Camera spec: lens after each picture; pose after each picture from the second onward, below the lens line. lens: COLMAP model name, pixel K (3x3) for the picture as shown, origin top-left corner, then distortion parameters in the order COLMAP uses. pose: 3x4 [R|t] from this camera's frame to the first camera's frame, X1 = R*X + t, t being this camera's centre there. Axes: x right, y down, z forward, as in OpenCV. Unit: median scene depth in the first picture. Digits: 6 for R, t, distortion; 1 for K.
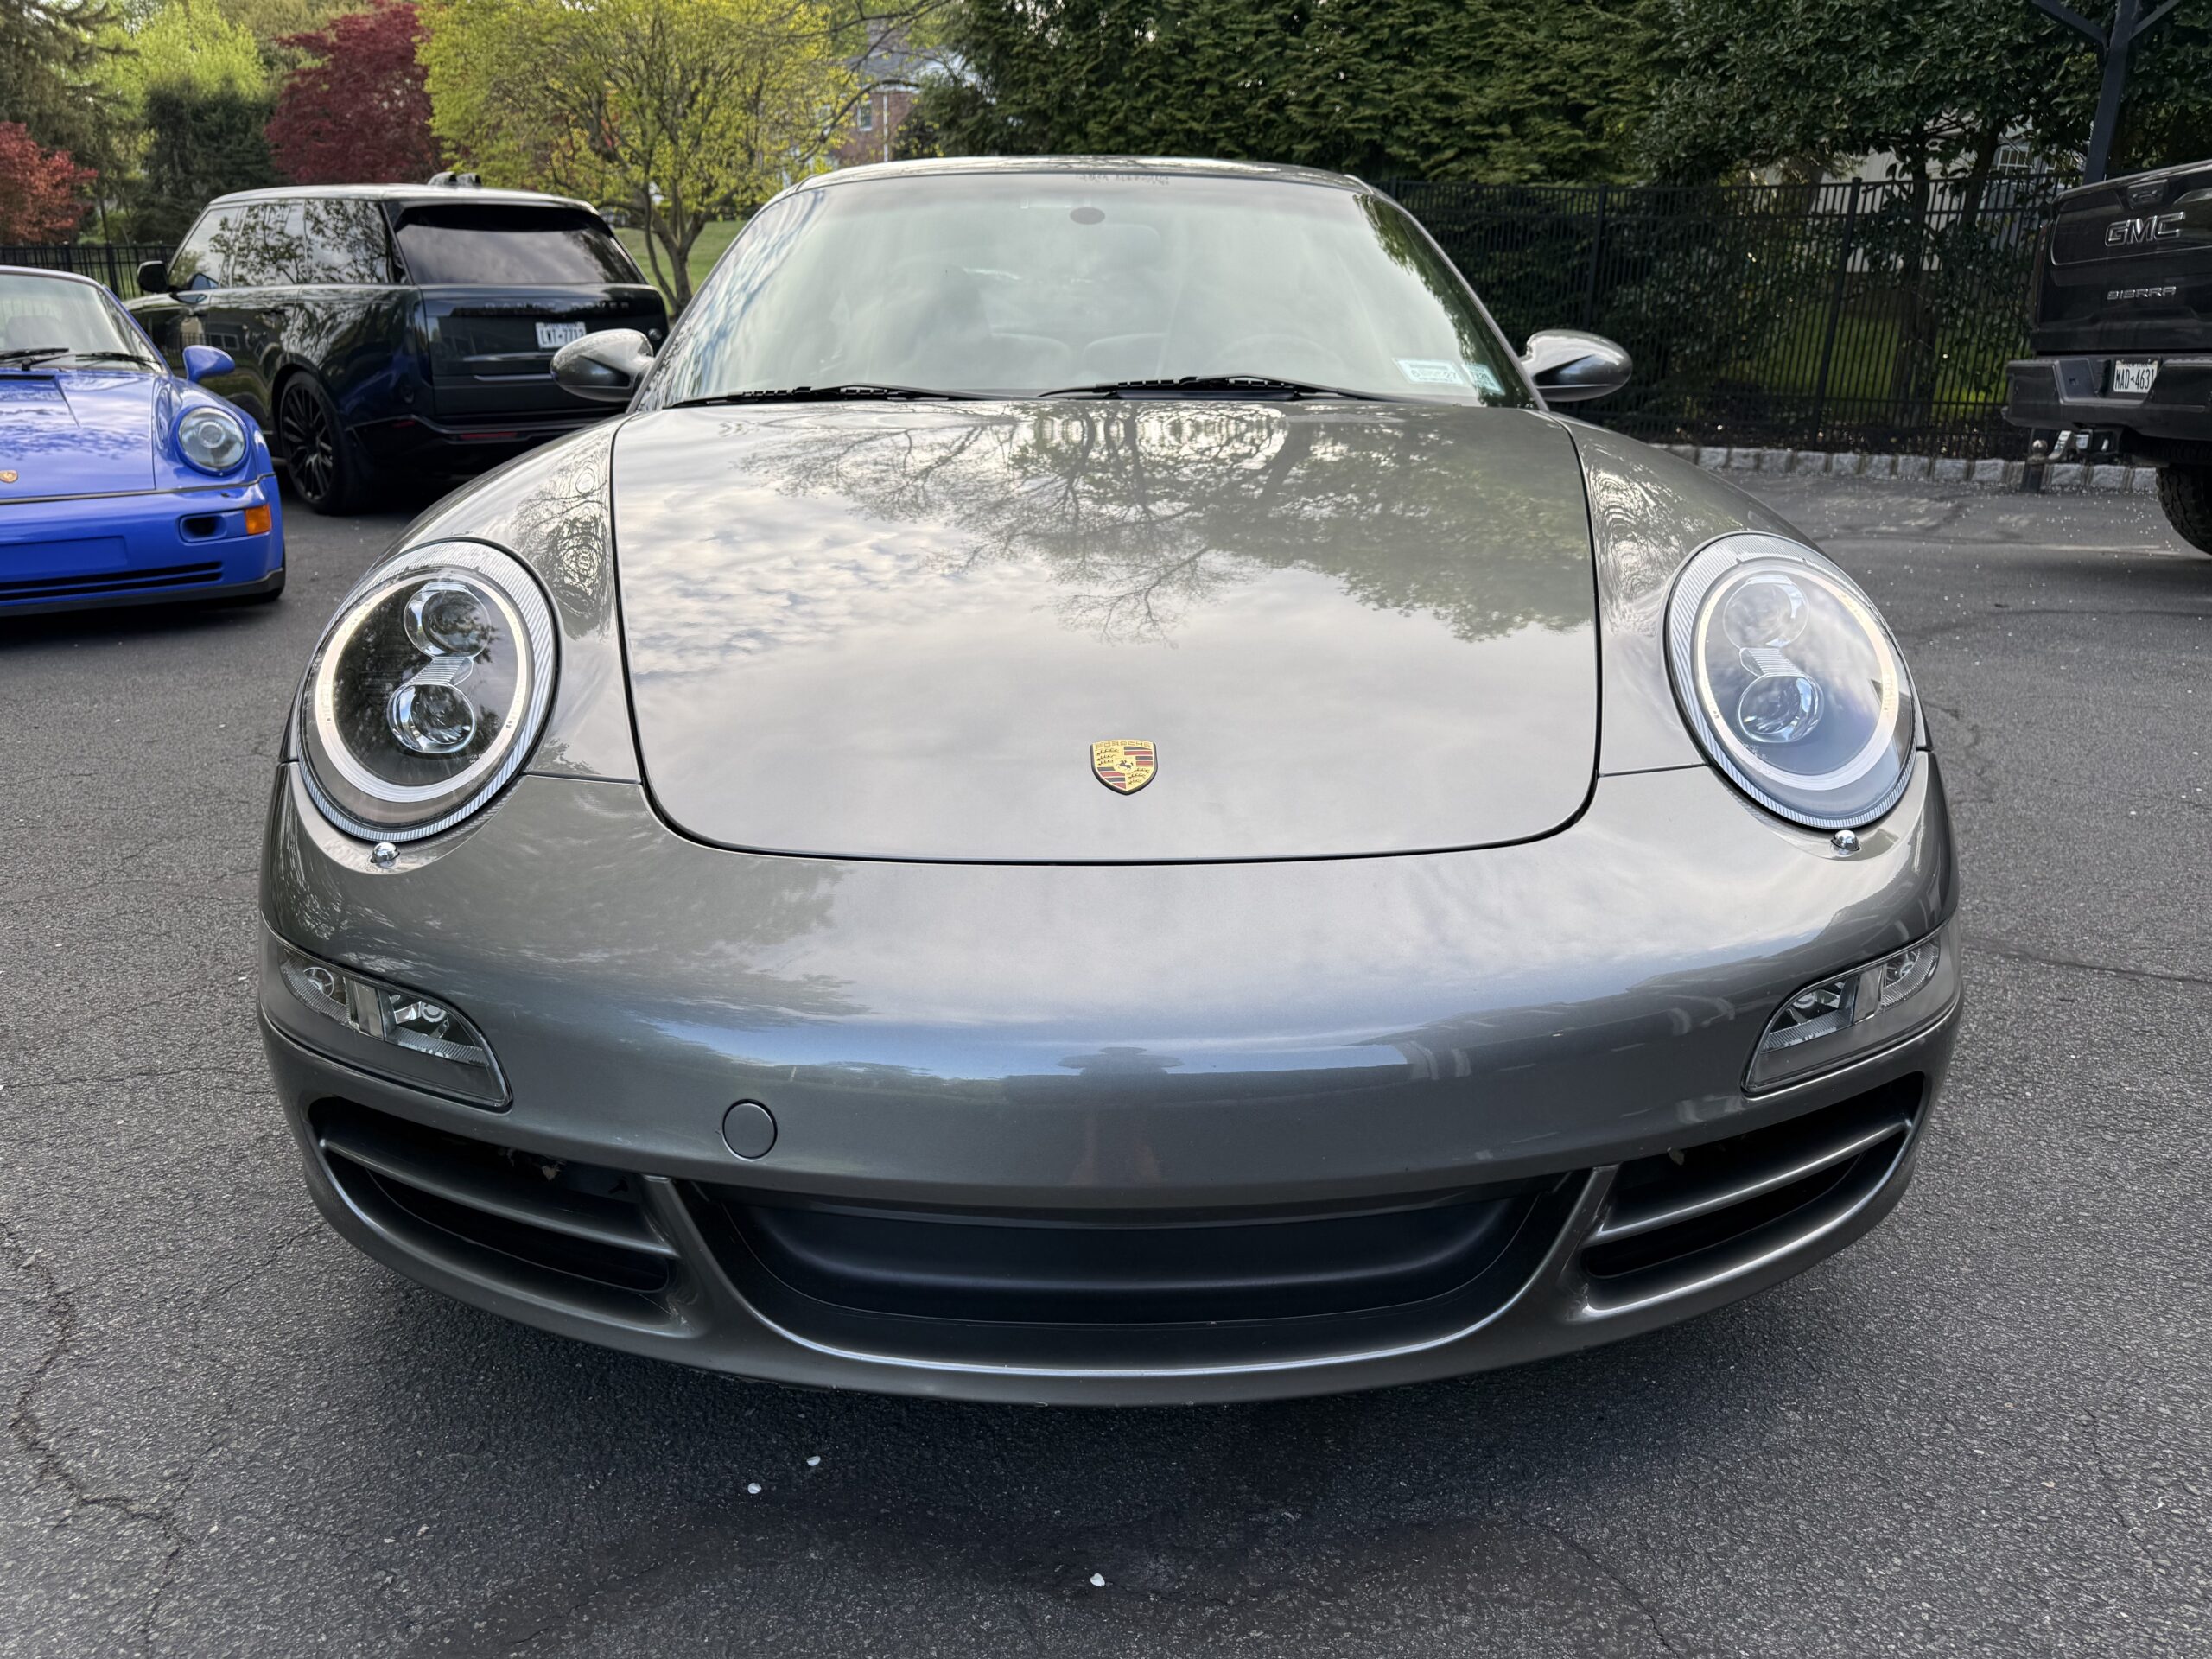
lens RADIAL K [[1599.1, 0, 1095.4], [0, 1599.1, 833.2], [0, 0, 1]] dist [0.022298, -0.018703]
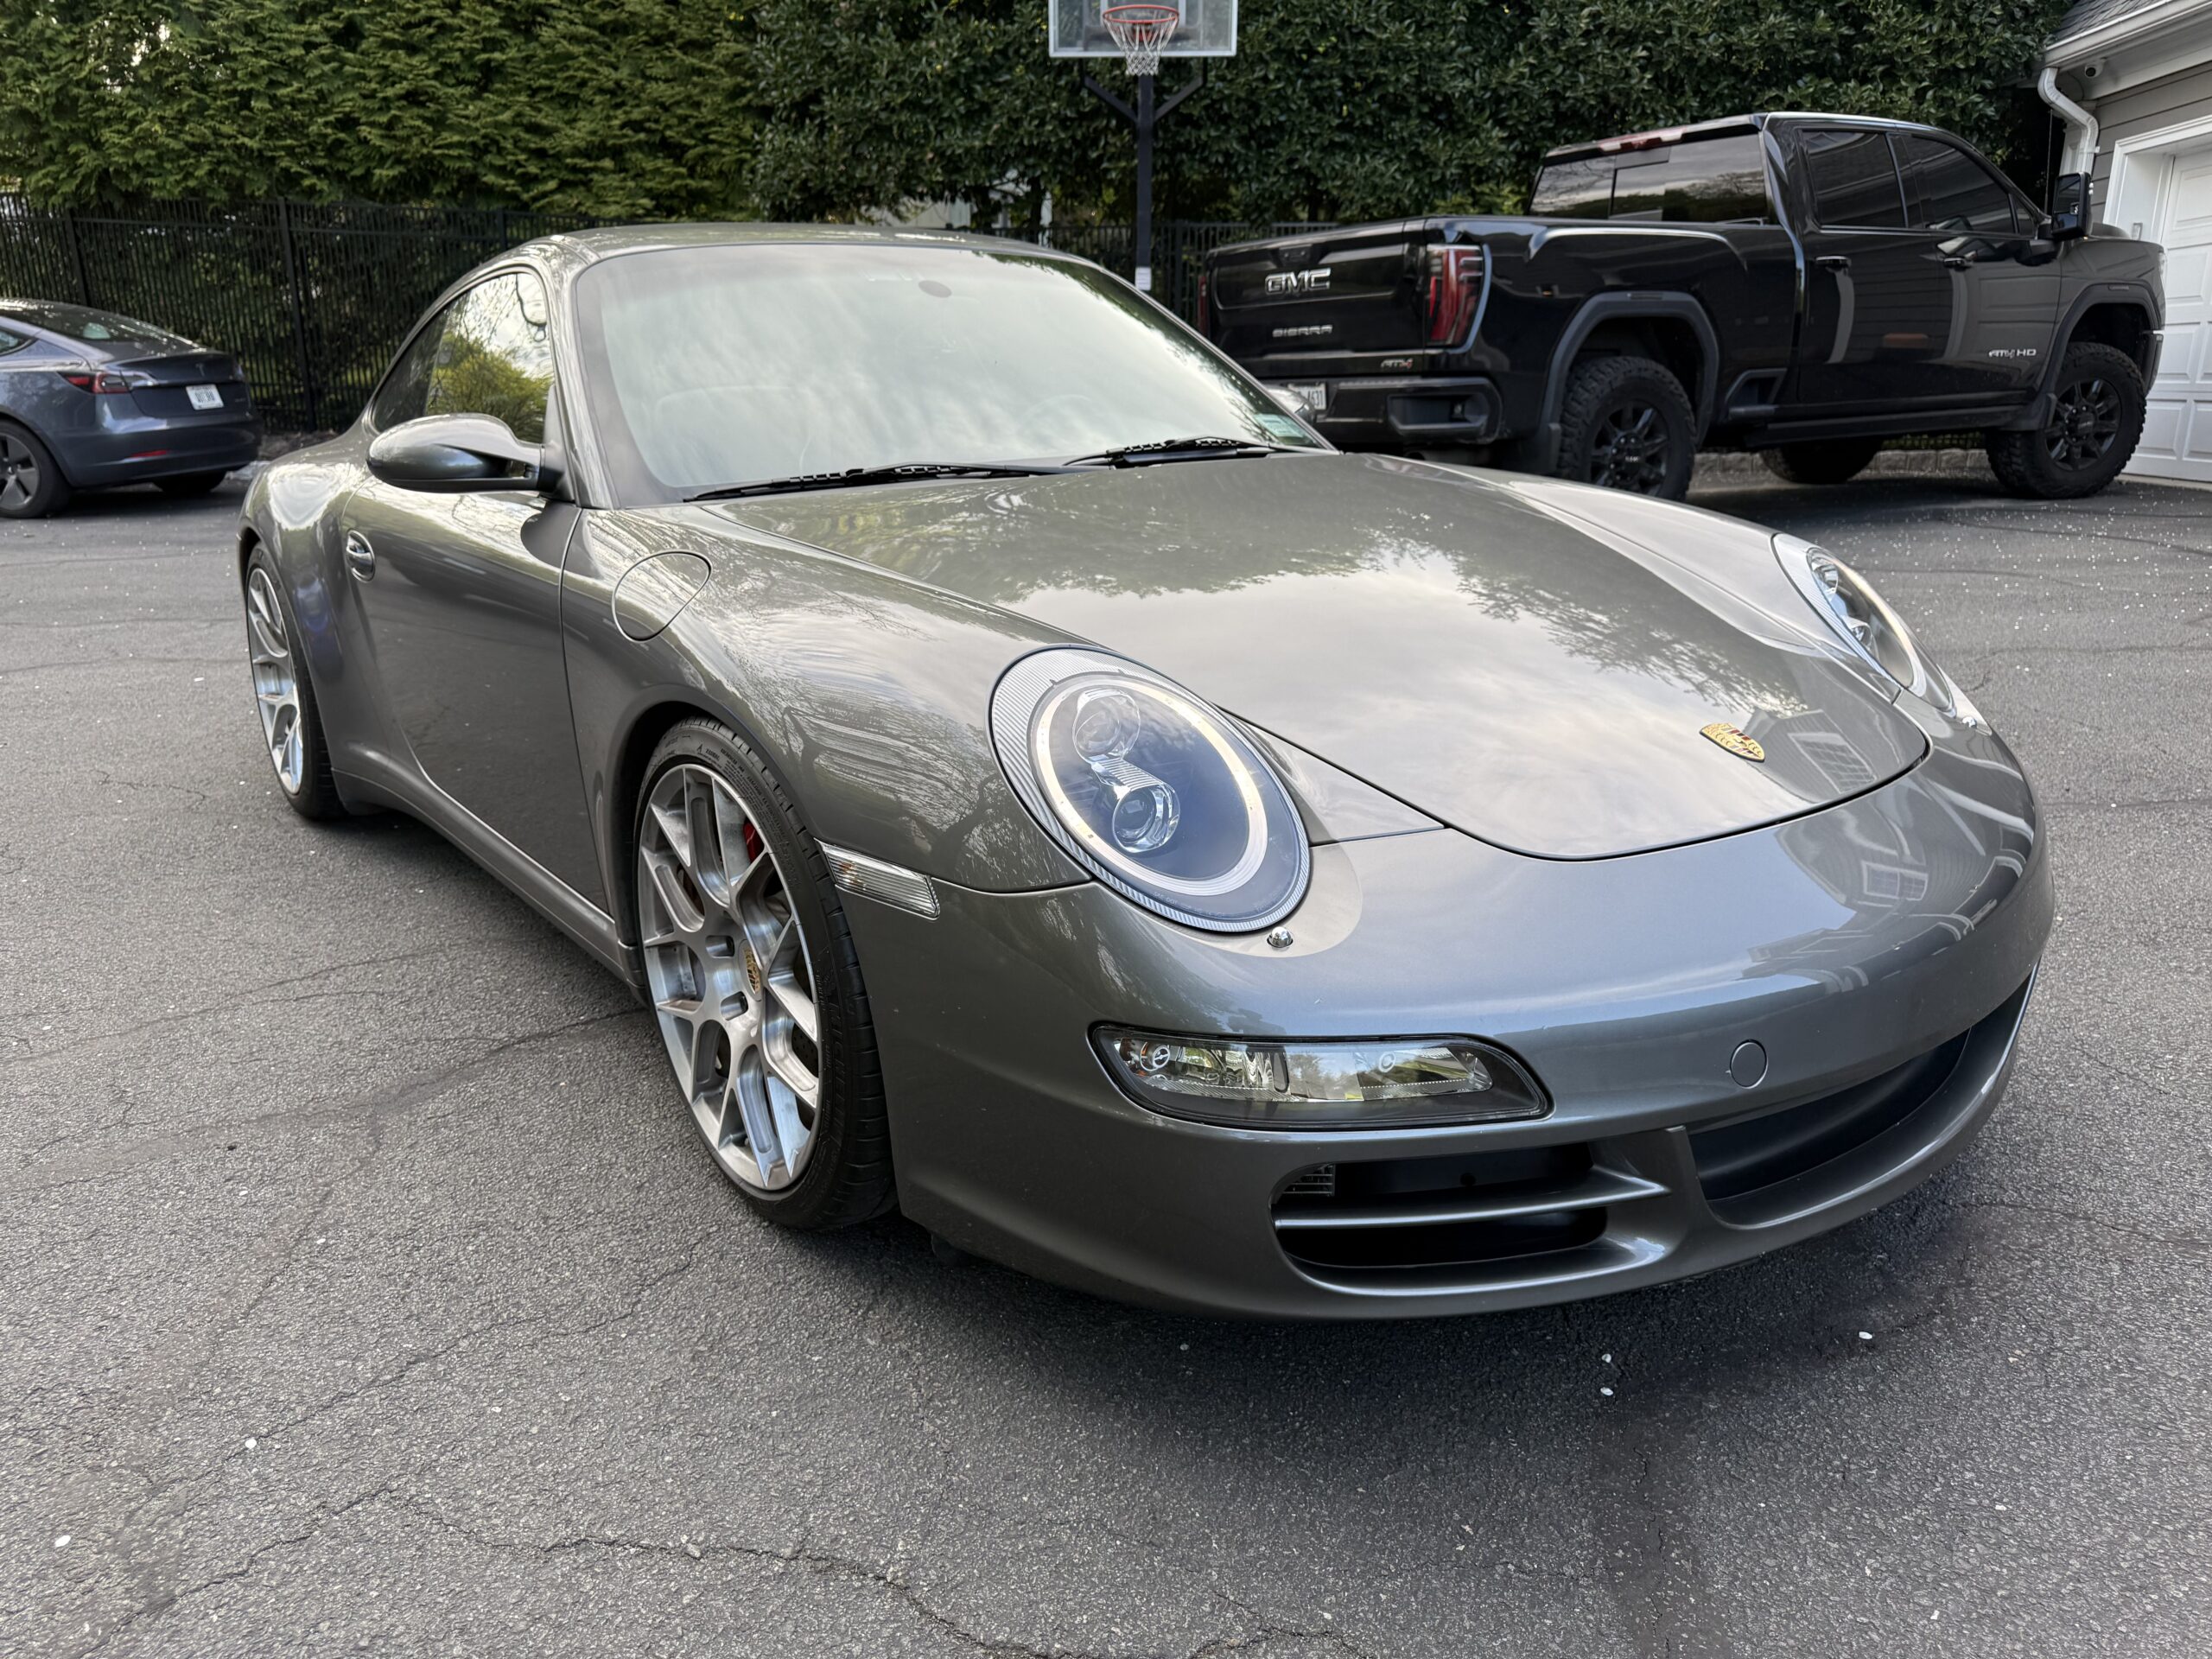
lens RADIAL K [[1650.6, 0, 1102.5], [0, 1650.6, 828.4], [0, 0, 1]] dist [-0.021934, 0.018247]
pose [[0.808684, -0.179597, 0.560157, -0.136807], [0.191487, 0.980759, 0.038005, -0.014939], [-0.556204, 0.076529, 0.827515, 0.020479]]
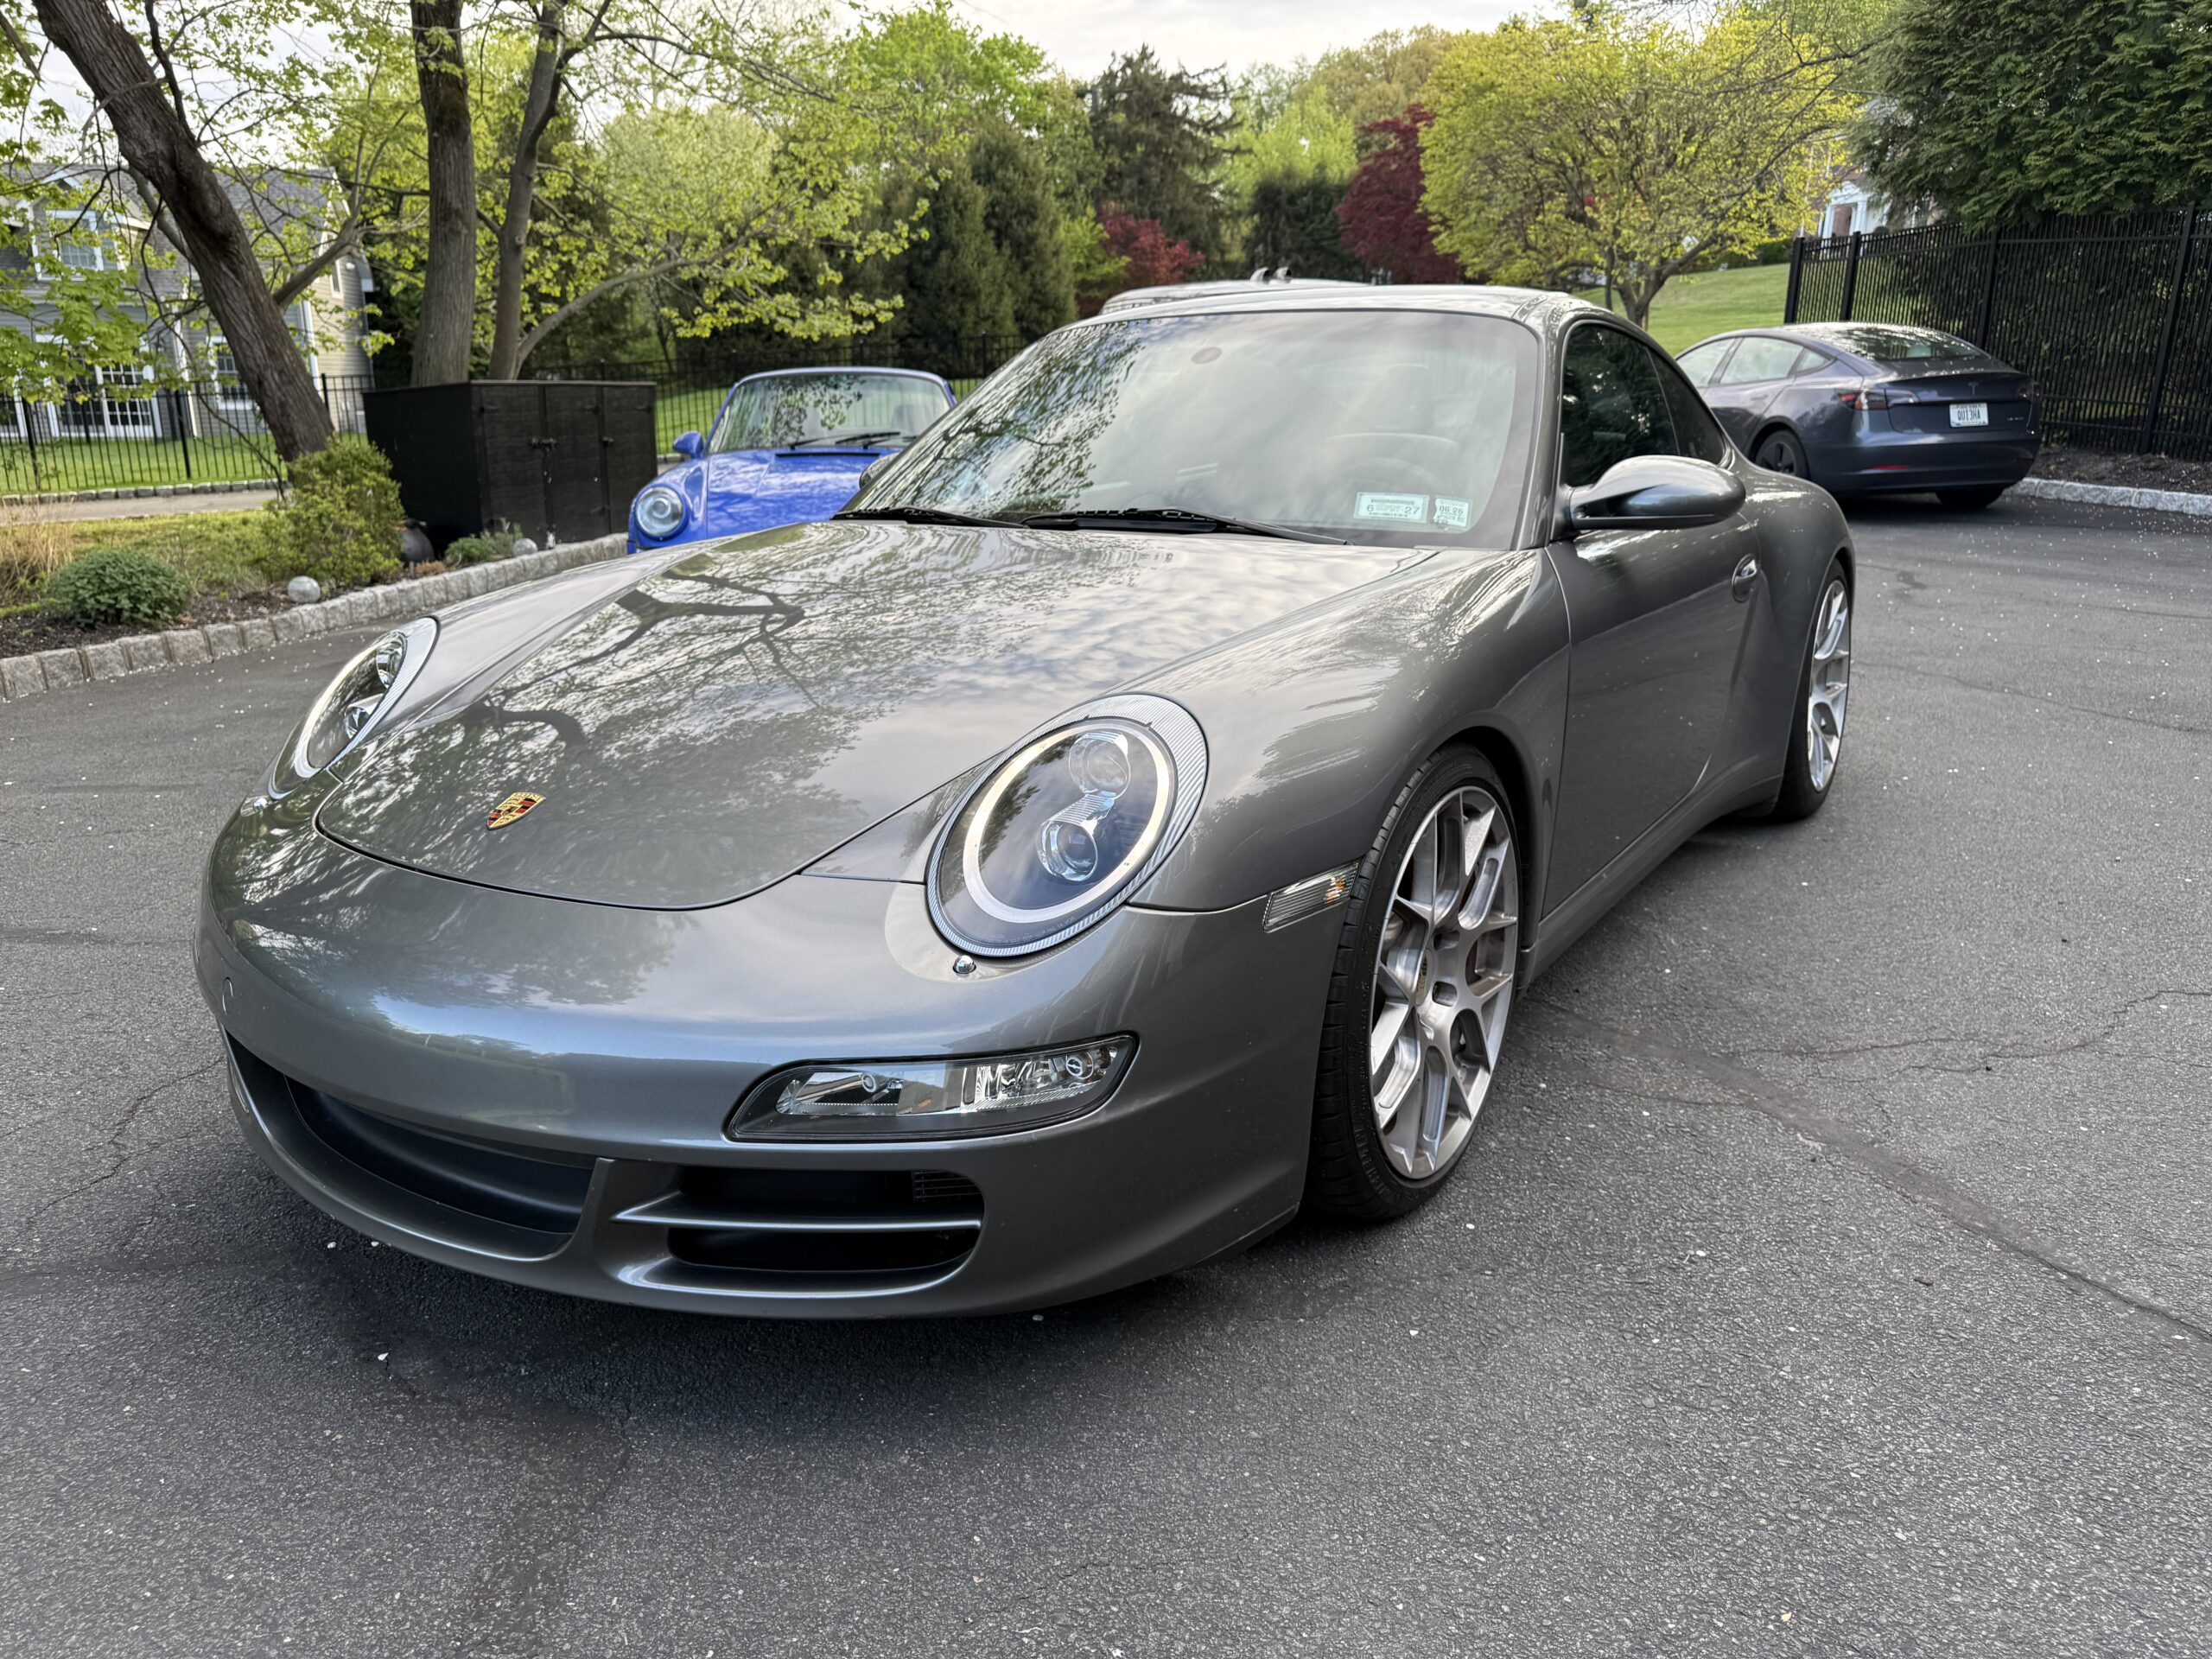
lens RADIAL K [[1650.6, 0, 1102.5], [0, 1650.6, 828.4], [0, 0, 1]] dist [-0.021934, 0.018247]
pose [[0.813993, 0.137320, -0.564410, 0.149525], [-0.156705, 0.987542, 0.014267, -0.015510], [0.559338, 0.076833, 0.825372, 0.010278]]
